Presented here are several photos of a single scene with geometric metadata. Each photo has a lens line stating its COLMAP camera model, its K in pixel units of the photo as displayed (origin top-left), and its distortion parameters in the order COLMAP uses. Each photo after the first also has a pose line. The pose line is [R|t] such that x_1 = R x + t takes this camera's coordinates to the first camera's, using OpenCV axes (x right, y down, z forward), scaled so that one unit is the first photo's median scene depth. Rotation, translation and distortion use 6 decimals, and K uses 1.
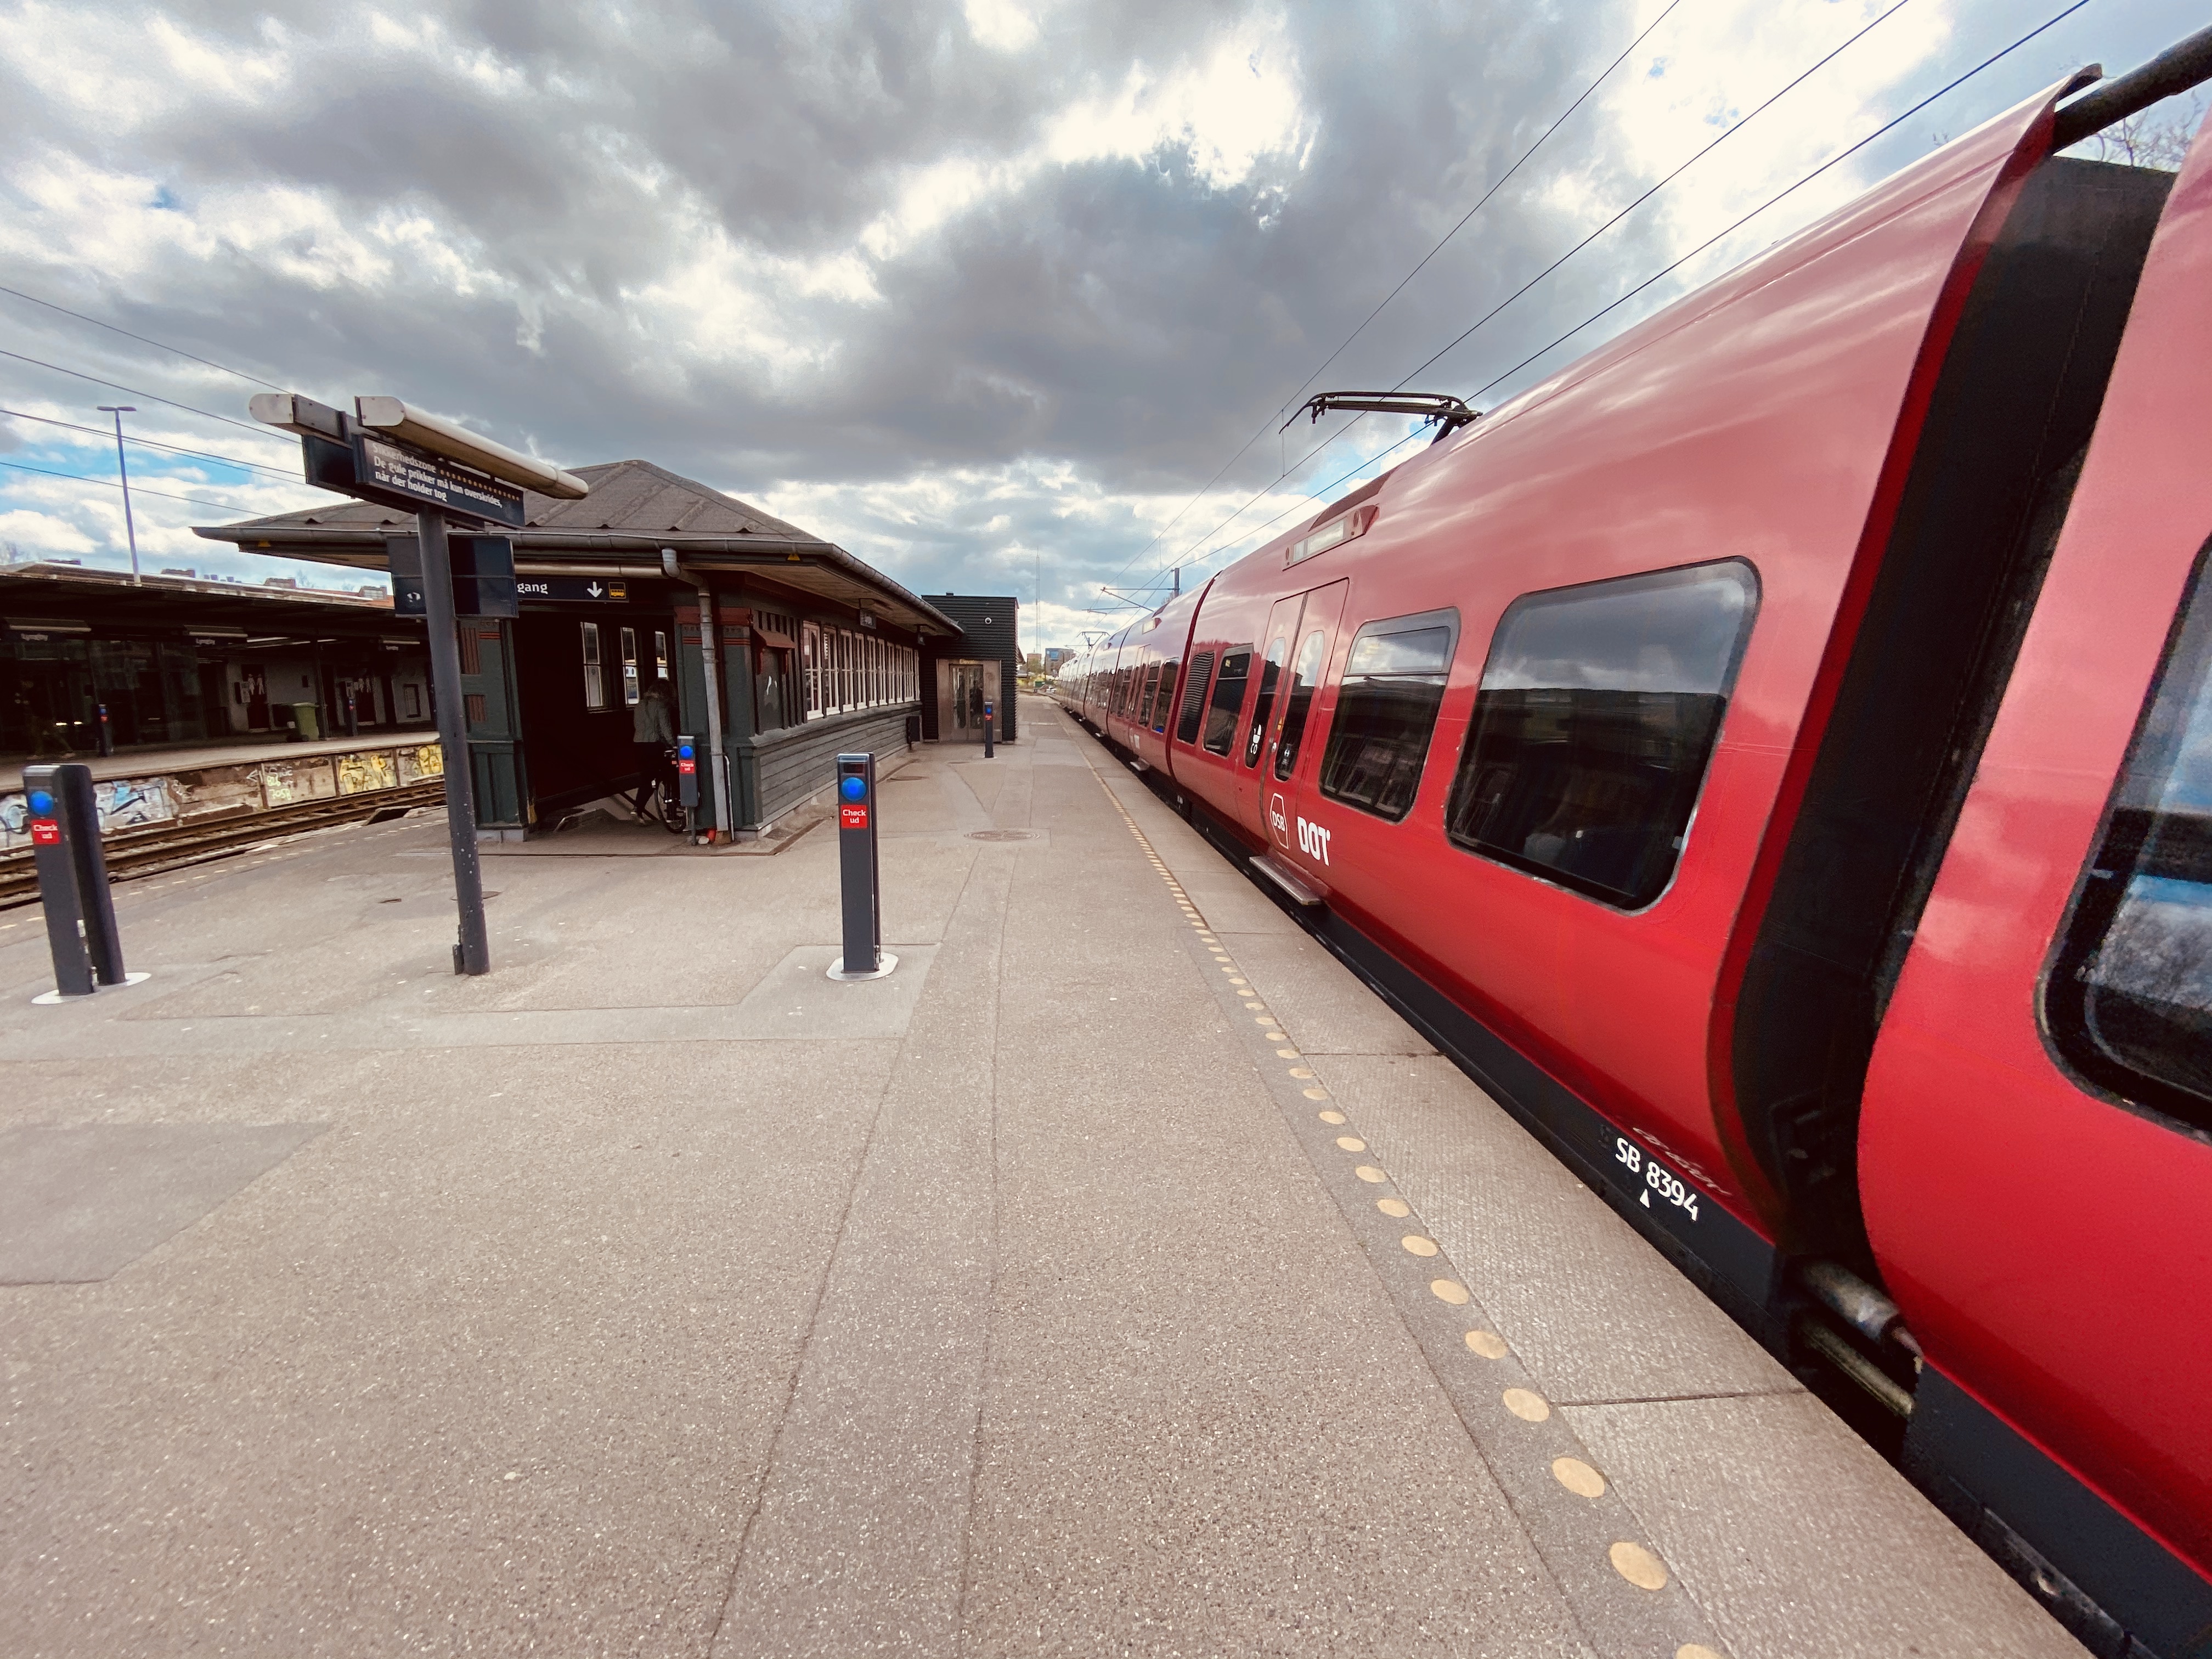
lens RADIAL K [[909.7, 0, 1106.6], [0, 909.7, 832.6], [0, 0, 1]] dist [0.025532, -0.022516]
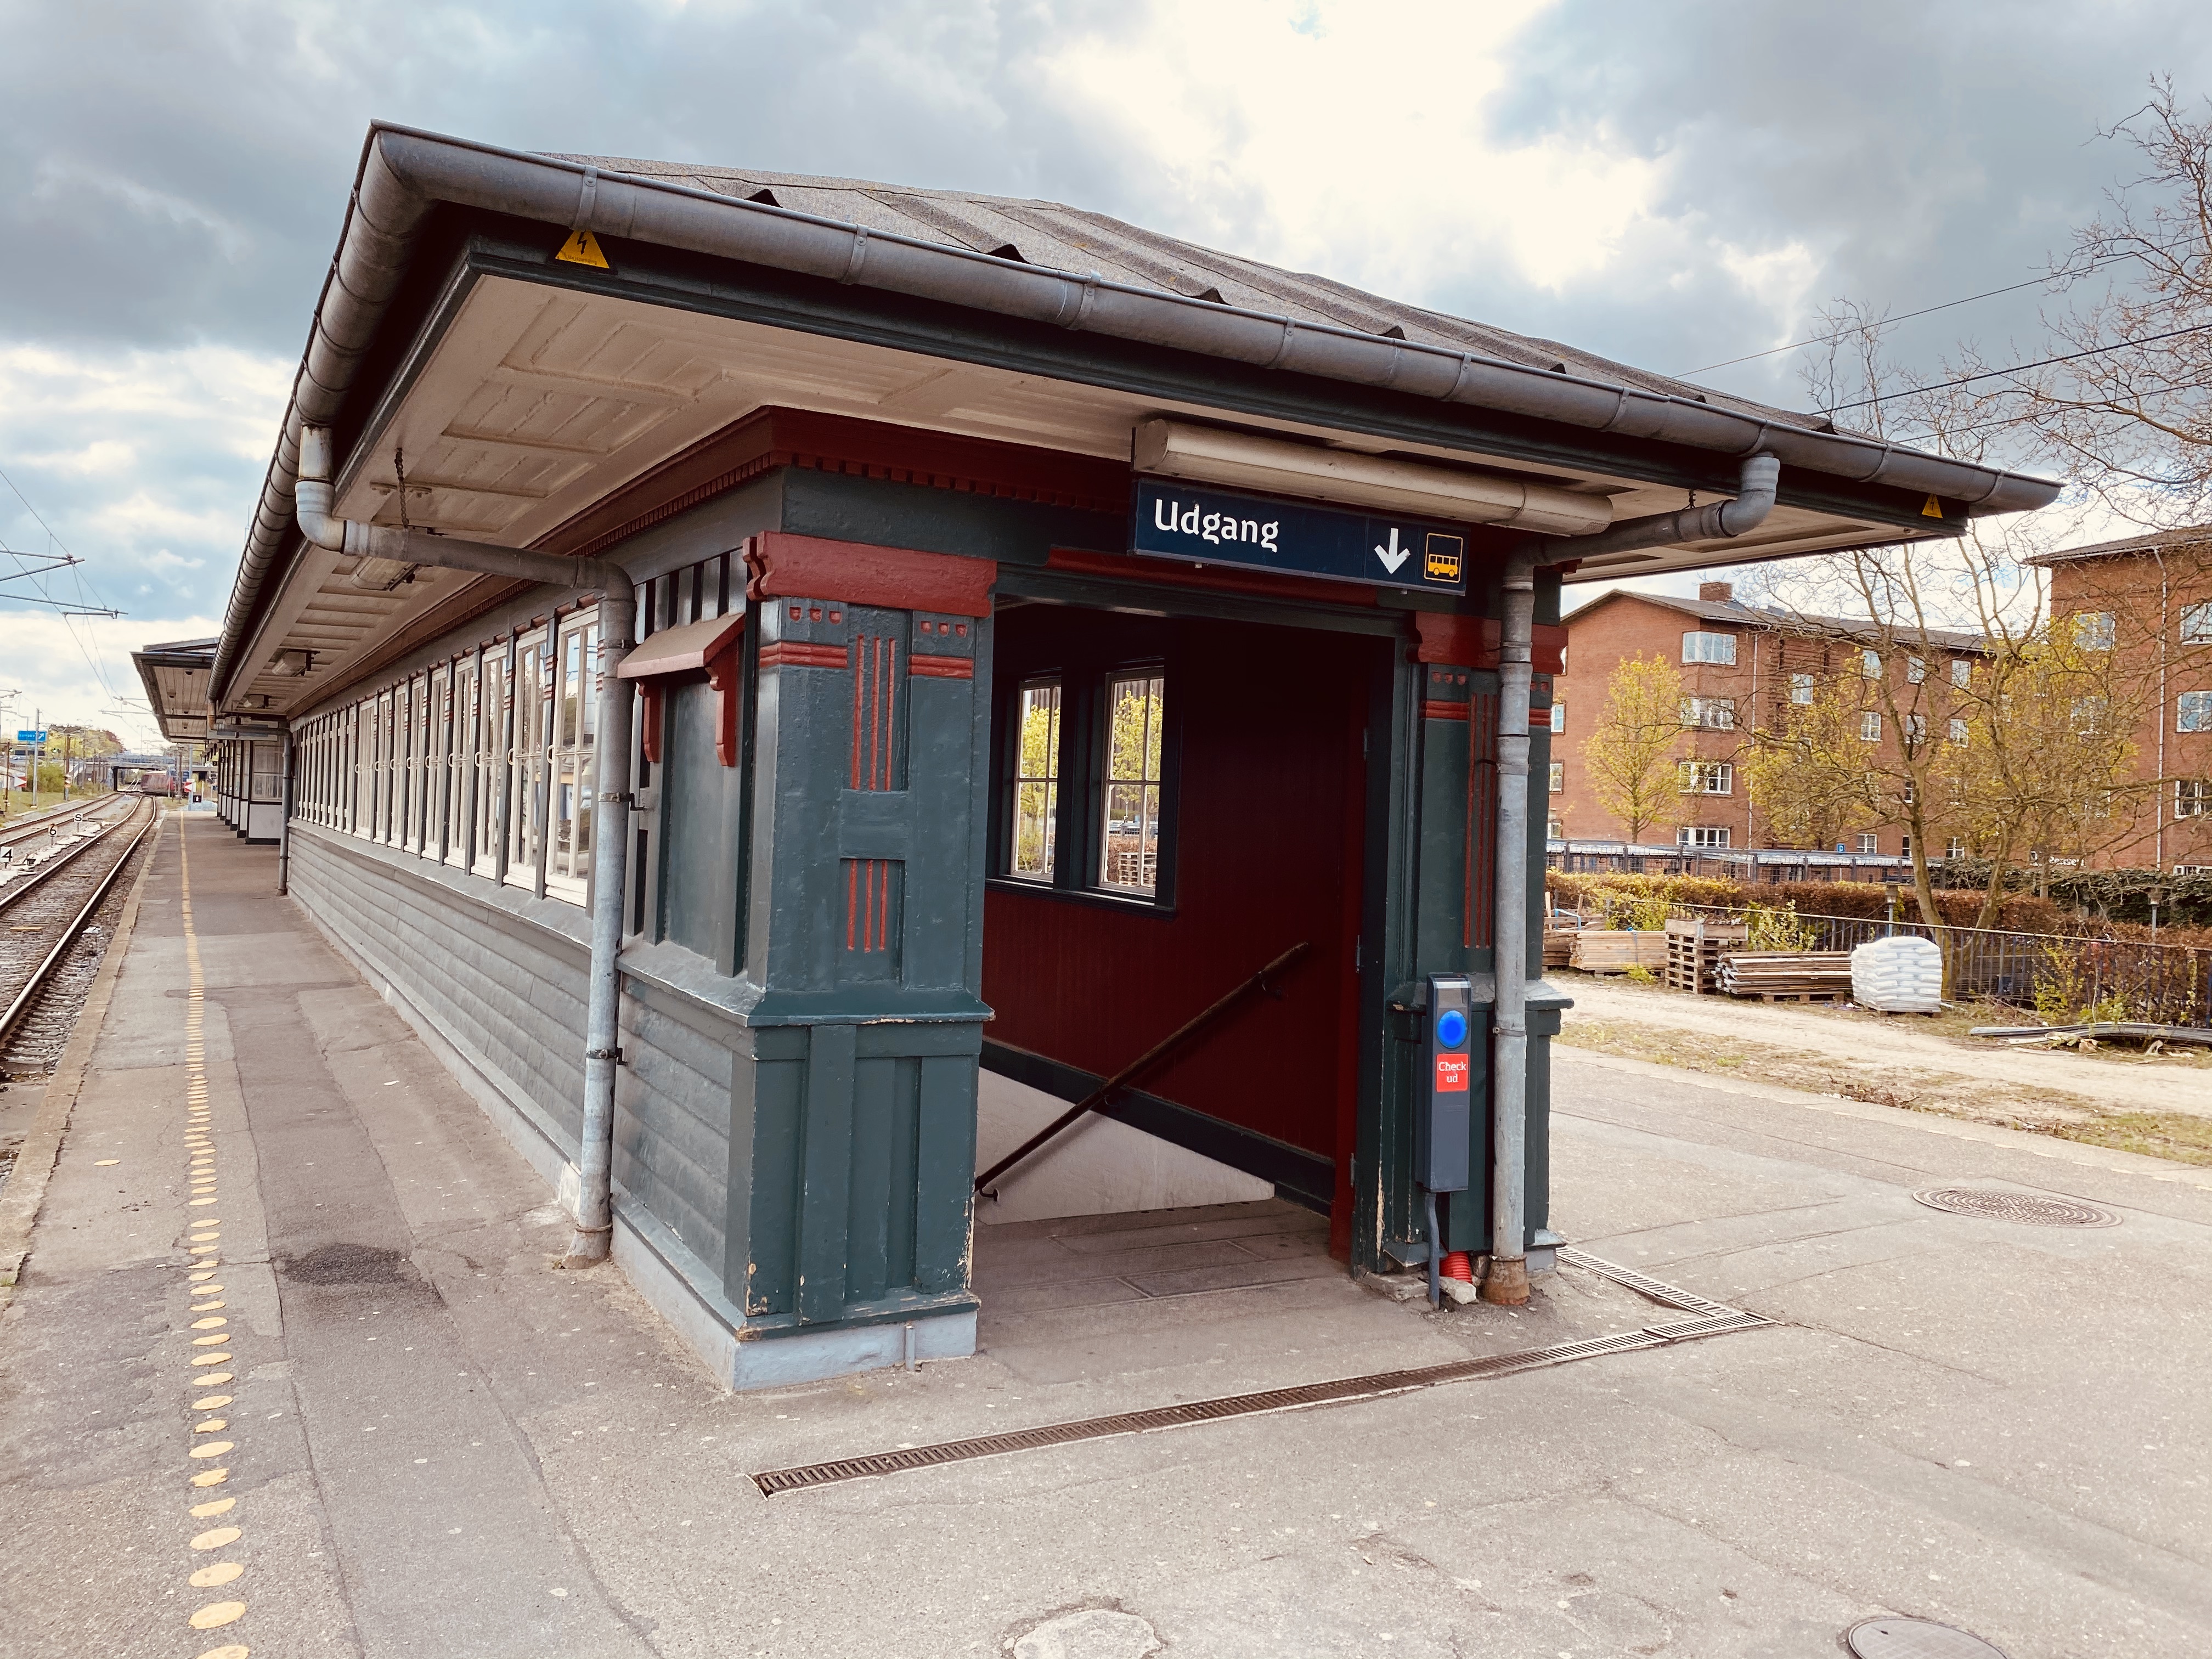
lens RADIAL K [[1674.9, 0, 1125.9], [0, 1674.9, 818.4], [0, 0, 1]] dist [-0.009090, -0.008205]
pose [[0.909043, 0.013119, 0.416495, -0.832126], [0.048022, 0.989547, -0.135982, -0.086723], [-0.413925, 0.143614, 0.898911, 0.477861]]
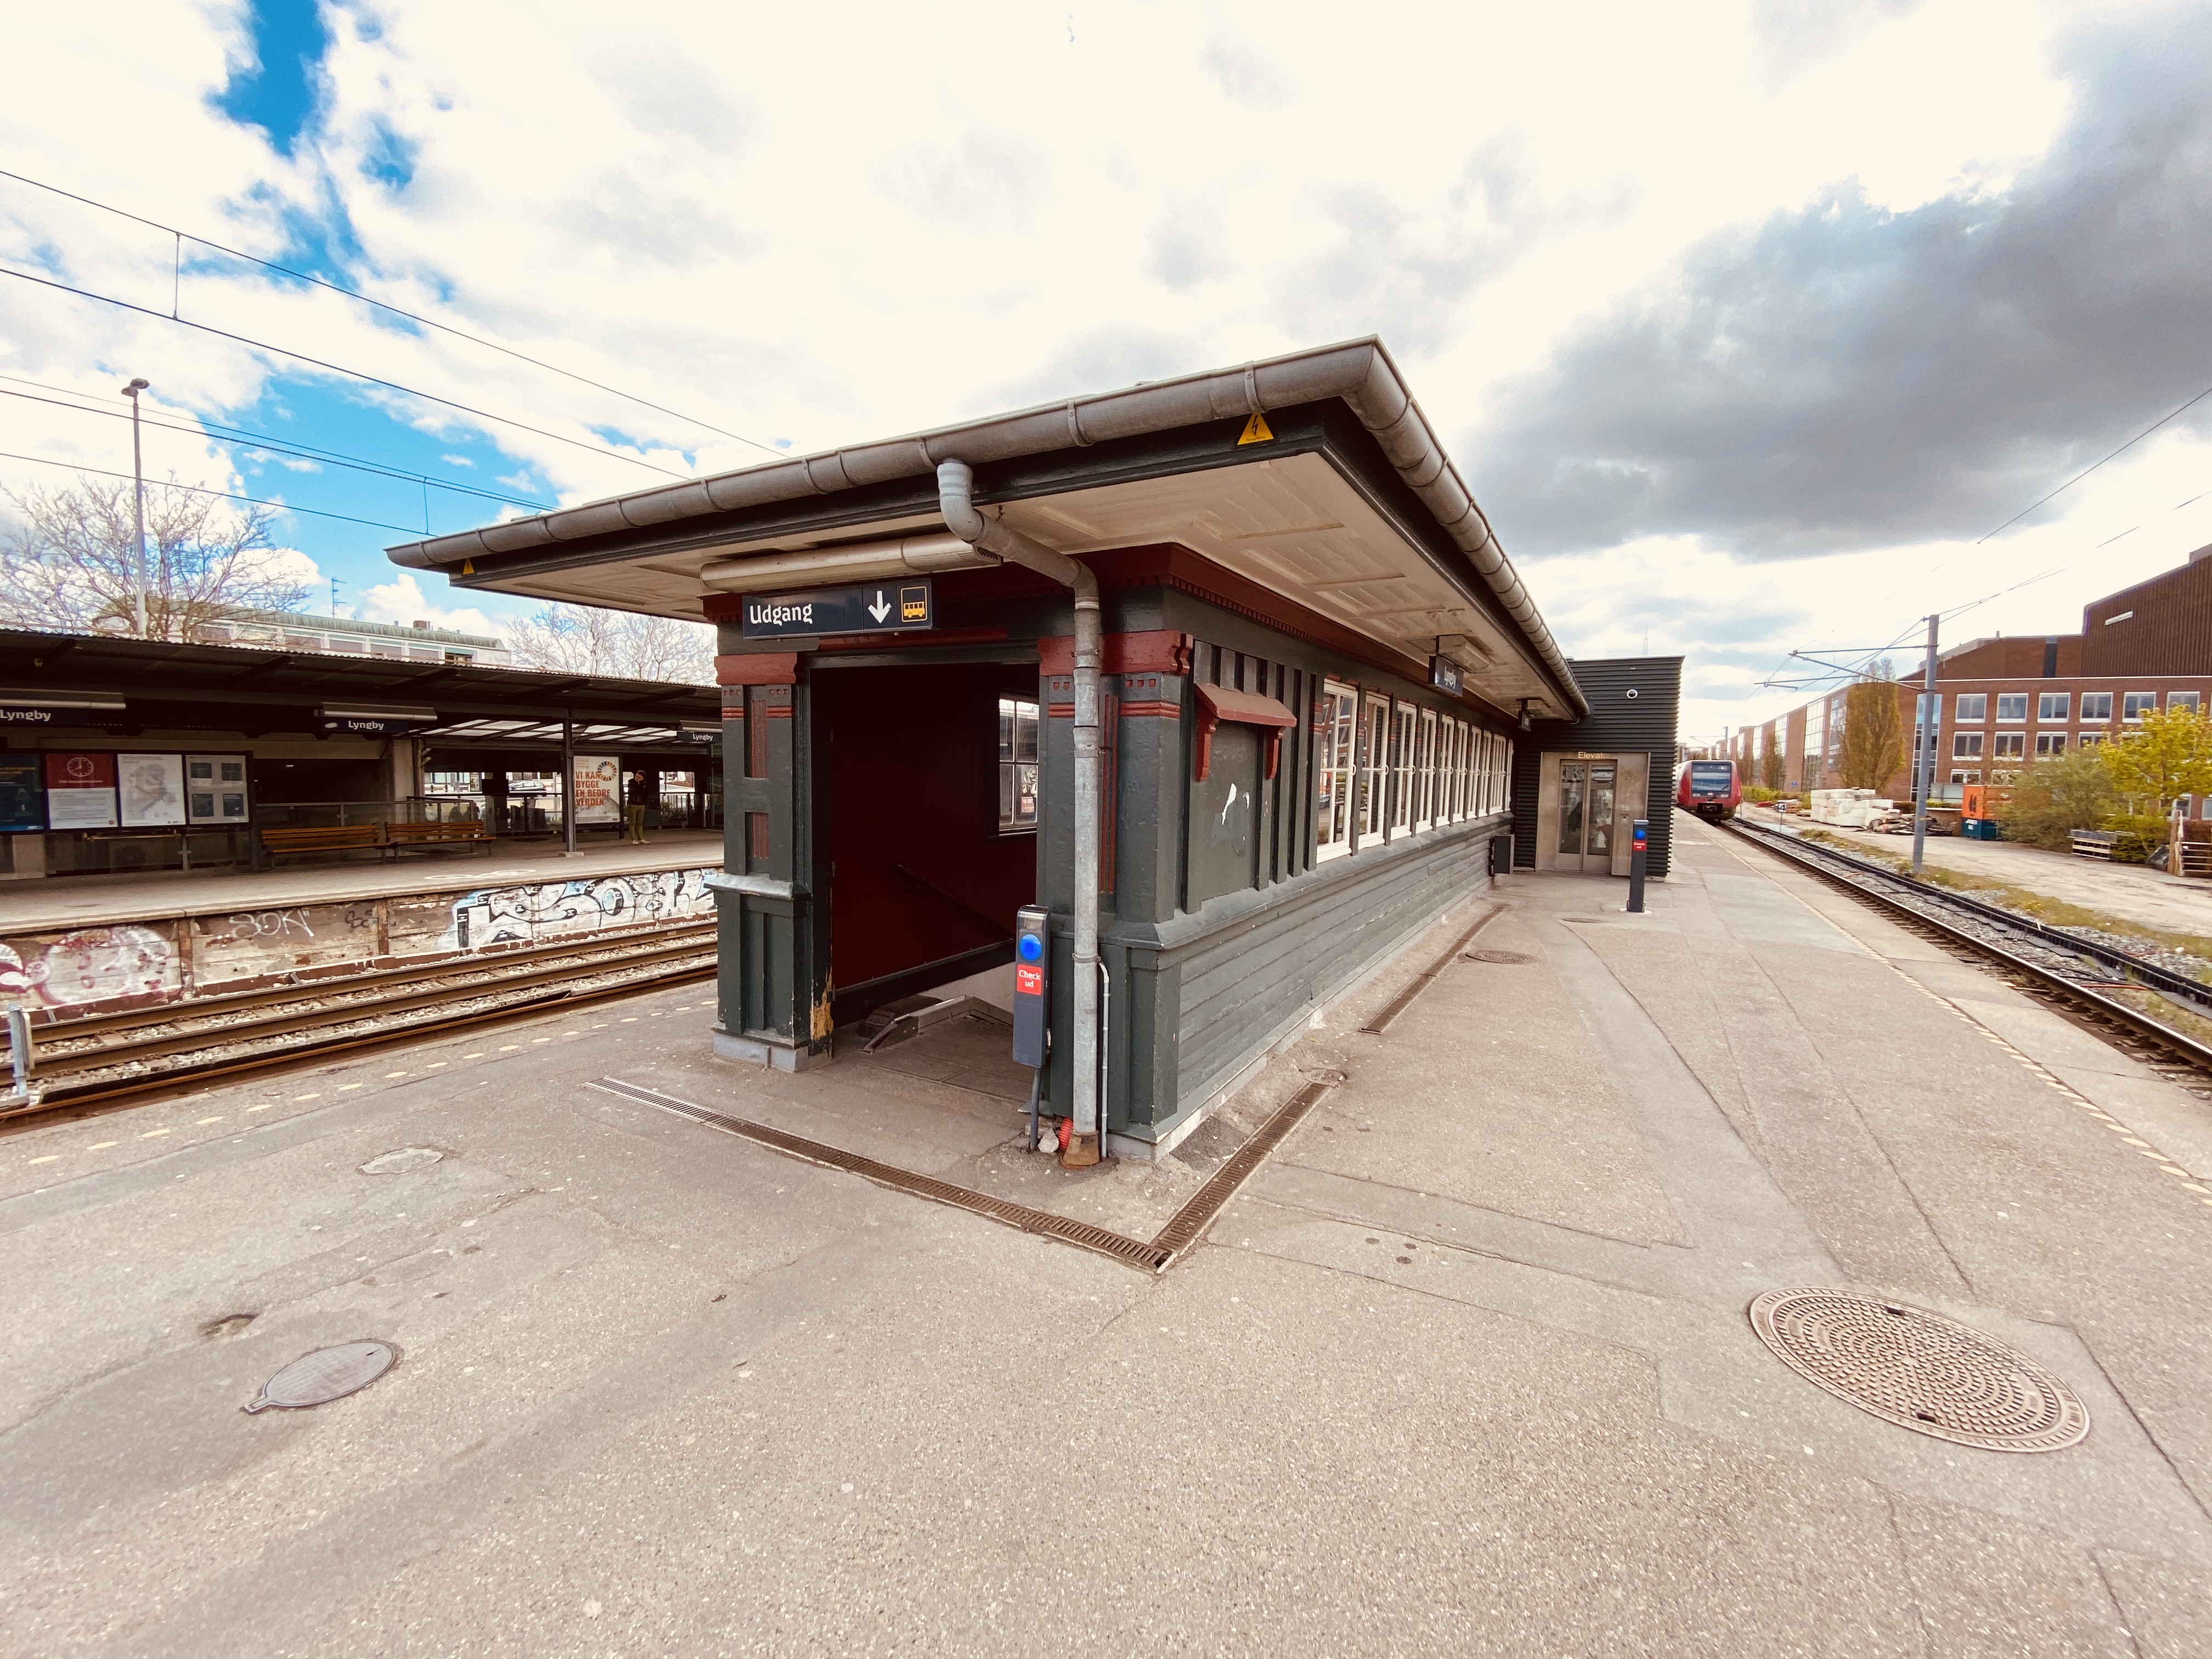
lens RADIAL K [[902.2, 0, 1113.0], [0, 902.2, 831.6], [0, 0, 1]] dist [0.024045, -0.021995]
pose [[0.830654, 0.041927, -0.555208, -0.175117], [-0.099893, 0.992203, -0.074525, -0.116181], [0.547755, 0.117365, 0.828366, 0.639399]]
